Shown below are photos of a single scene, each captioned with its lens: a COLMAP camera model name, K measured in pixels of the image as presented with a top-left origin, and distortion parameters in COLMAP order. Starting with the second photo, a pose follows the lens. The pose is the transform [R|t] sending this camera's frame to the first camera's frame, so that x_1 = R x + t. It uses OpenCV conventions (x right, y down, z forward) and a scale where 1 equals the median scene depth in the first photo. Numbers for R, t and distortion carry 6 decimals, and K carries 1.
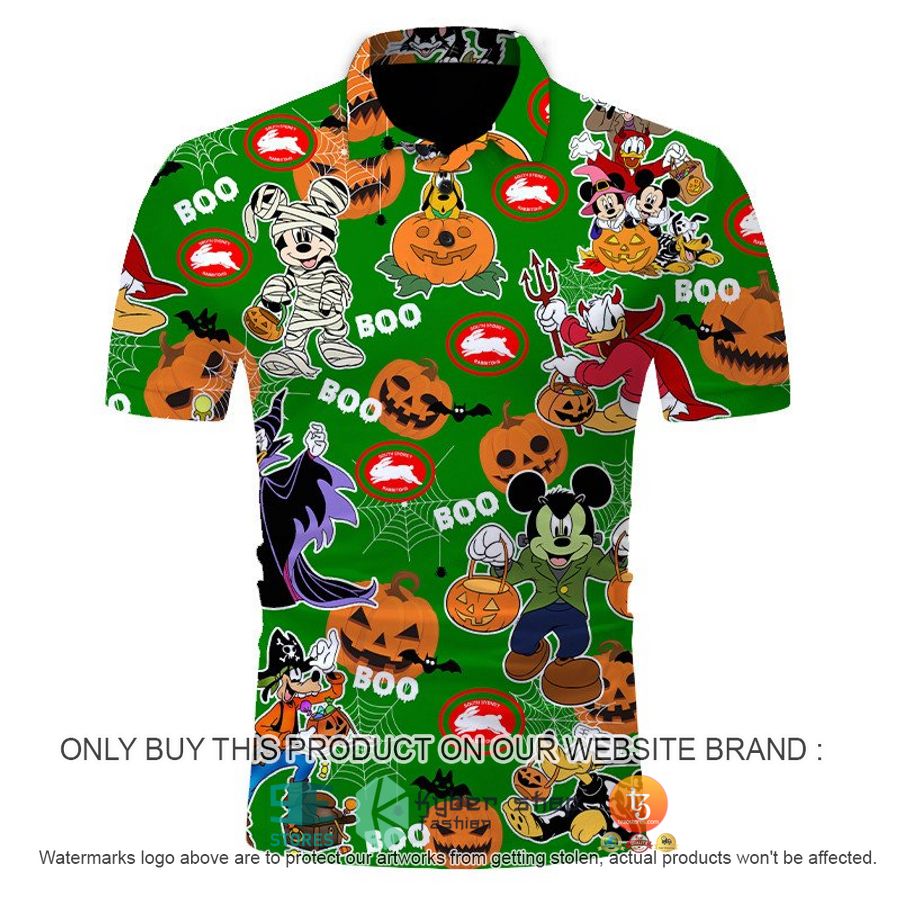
lens RADIAL K [[5984.0, 0, 447.7], [0, 5984.0, 476.7], [0, 0, 1]] dist [0.953094, 0.000000]
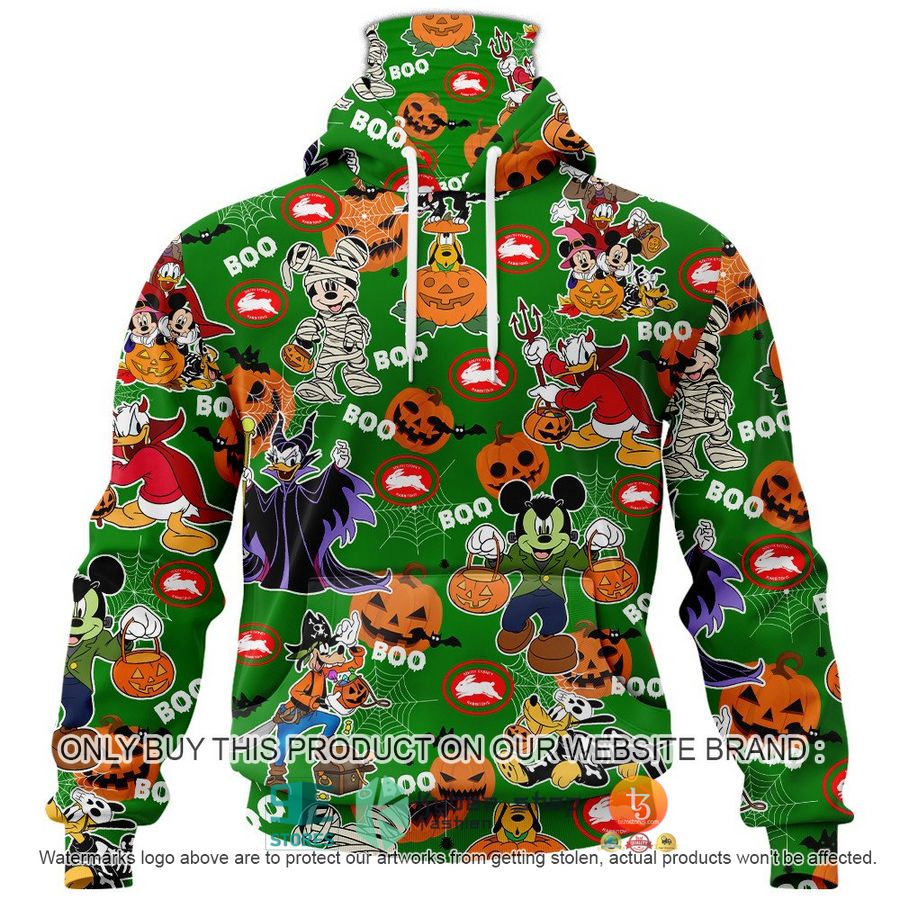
lens RADIAL K [[5984.0, 0, 451.5], [0, 5984.0, 442.2], [0, 0, 1]] dist [0.953094, 0.000000]
pose [[1.000000, -0.000003, 0.000628, -0.000445], [0.000006, 0.999984, -0.005725, -0.001690], [-0.000628, 0.005725, 0.999983, -0.208423]]
